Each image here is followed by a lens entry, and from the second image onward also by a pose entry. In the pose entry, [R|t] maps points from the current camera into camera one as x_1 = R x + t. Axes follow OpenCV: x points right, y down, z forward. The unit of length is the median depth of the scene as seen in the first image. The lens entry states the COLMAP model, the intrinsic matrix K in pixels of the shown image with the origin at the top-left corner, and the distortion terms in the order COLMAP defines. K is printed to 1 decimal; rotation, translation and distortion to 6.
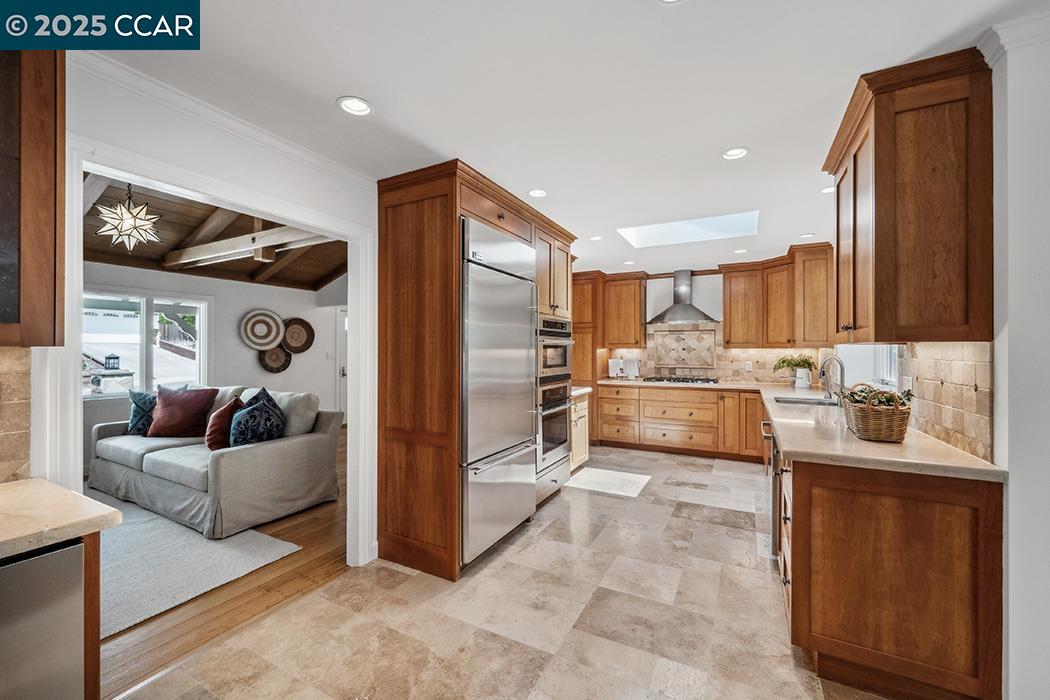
lens RADIAL K [[413.6, 0, 526.6], [0, 413.6, 349.6], [0, 0, 1]] dist [0.000337, -0.000280]
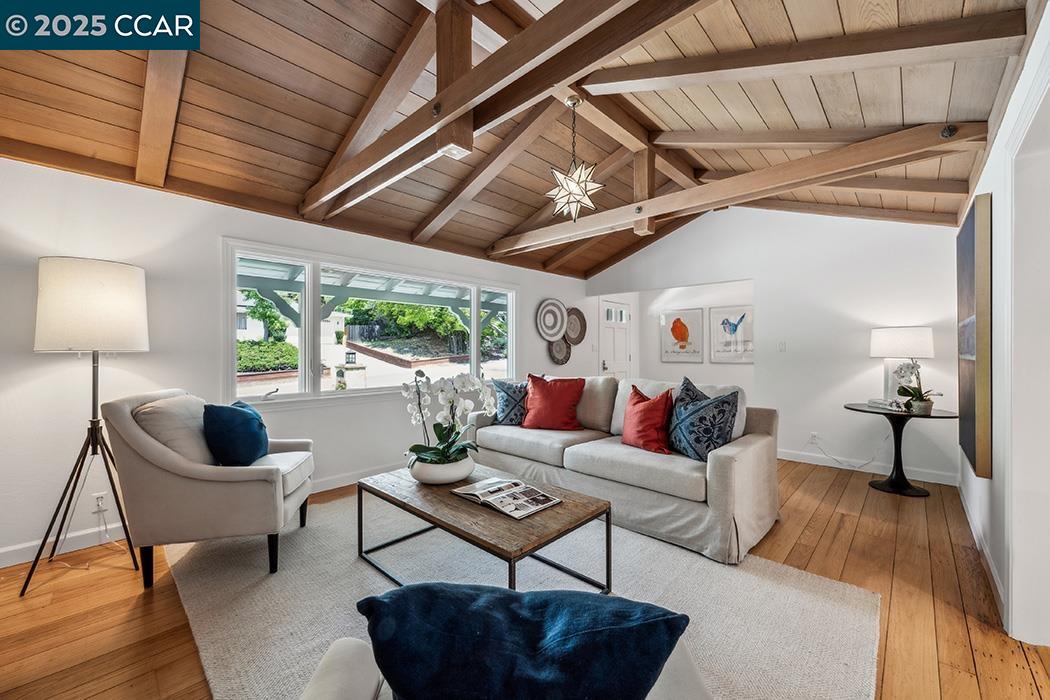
lens RADIAL K [[413.6, 0, 519.3], [0, 413.6, 346.1], [0, 0, 1]] dist [0.000337, -0.000280]
pose [[0.962019, -0.004164, -0.272950, -0.675157], [0.001473, 0.999948, -0.010065, 0.033758], [0.272978, 0.009281, 0.961976, 0.087626]]
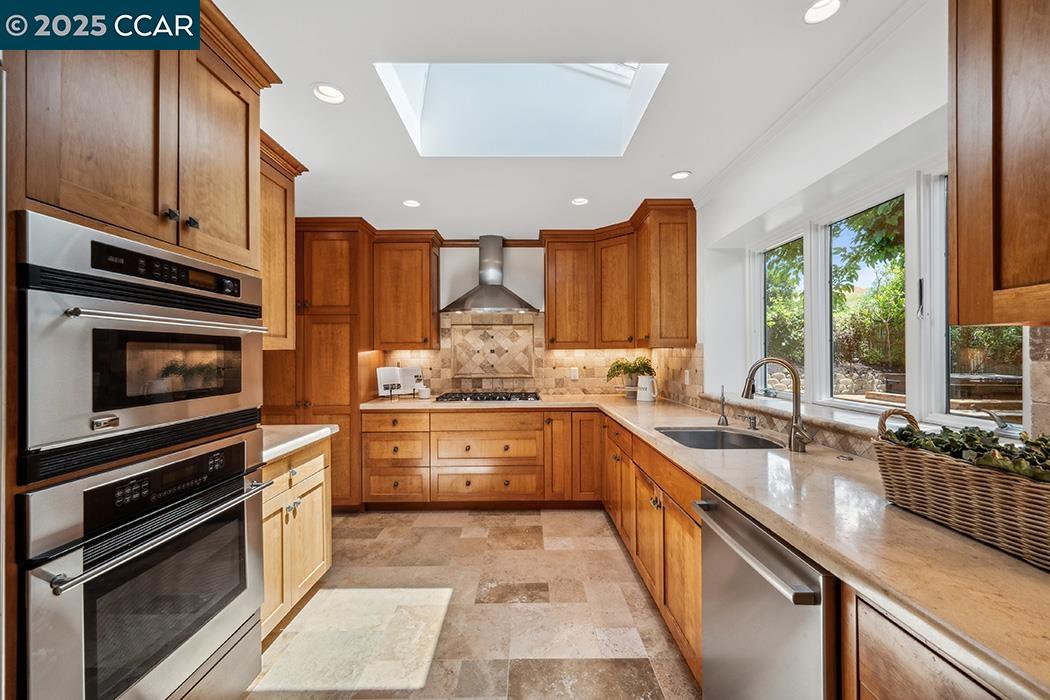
lens RADIAL K [[413.6, 0, 528.2], [0, 413.6, 354.3], [0, 0, 1]] dist [0.000337, -0.000280]
pose [[0.877763, -0.004453, 0.479074, 0.143546], [0.004956, 0.999988, 0.000216, 0.006833], [-0.479069, 0.002185, 0.877774, 0.523002]]
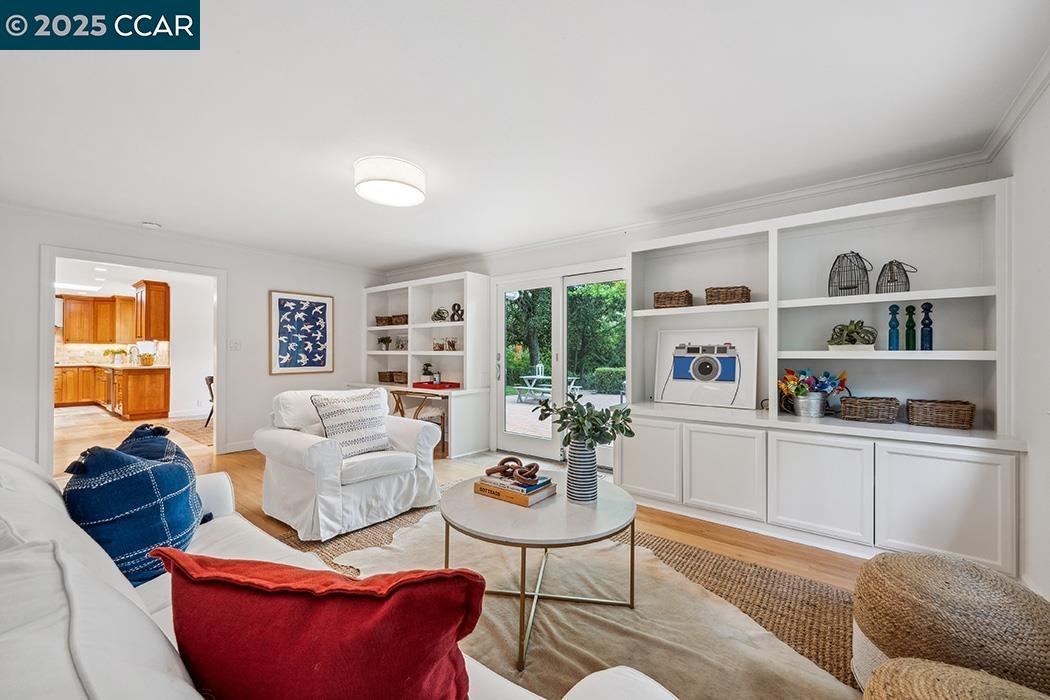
lens RADIAL K [[413.6, 0, 528.3], [0, 413.6, 352.9], [0, 0, 1]] dist [0.000337, -0.000280]
pose [[0.177885, 0.003861, 0.984044, -1.146972], [-0.003273, 0.999989, -0.003331, 0.046986], [-0.984046, -0.002628, 0.177895, -1.578932]]
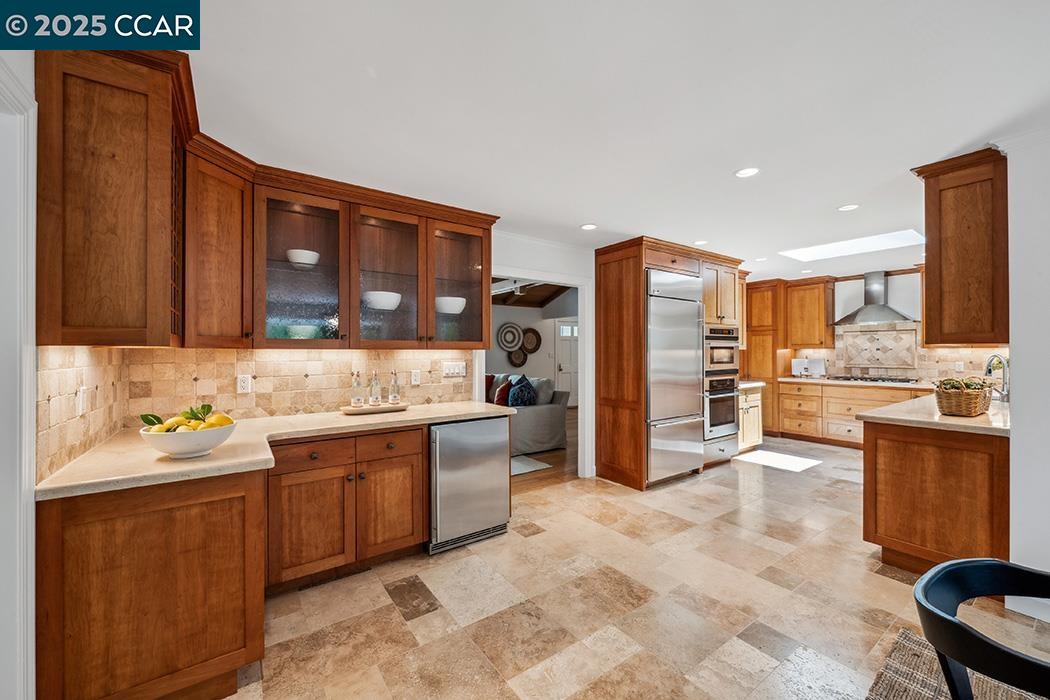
lens RADIAL K [[413.6, 0, 527.2], [0, 413.6, 349.1], [0, 0, 1]] dist [0.000337, -0.000280]
pose [[0.895744, -0.004964, -0.444542, 0.090744], [0.003326, 0.999985, -0.004465, 0.000458], [0.444558, 0.002521, 0.895747, -0.413045]]
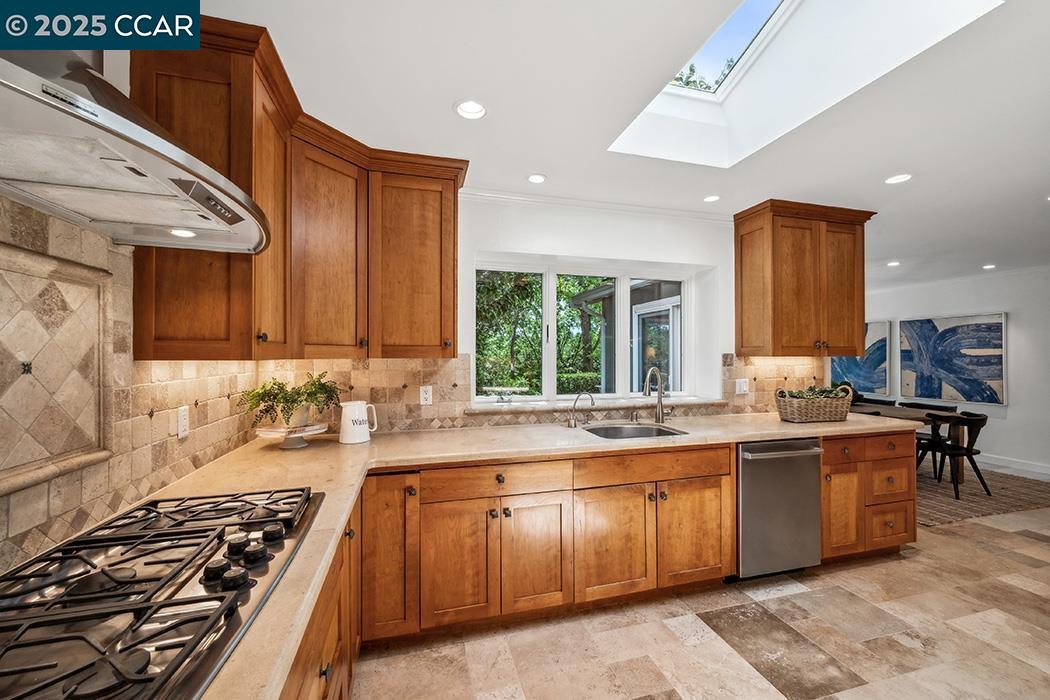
lens RADIAL K [[413.6, 0, 535.5], [0, 413.6, 351.7], [0, 0, 1]] dist [0.000337, -0.000280]
pose [[-0.693035, 0.010158, 0.720833, 0.219494], [0.003598, 0.999937, -0.010632, -0.006236], [-0.720895, -0.004775, -0.693028, 1.397502]]
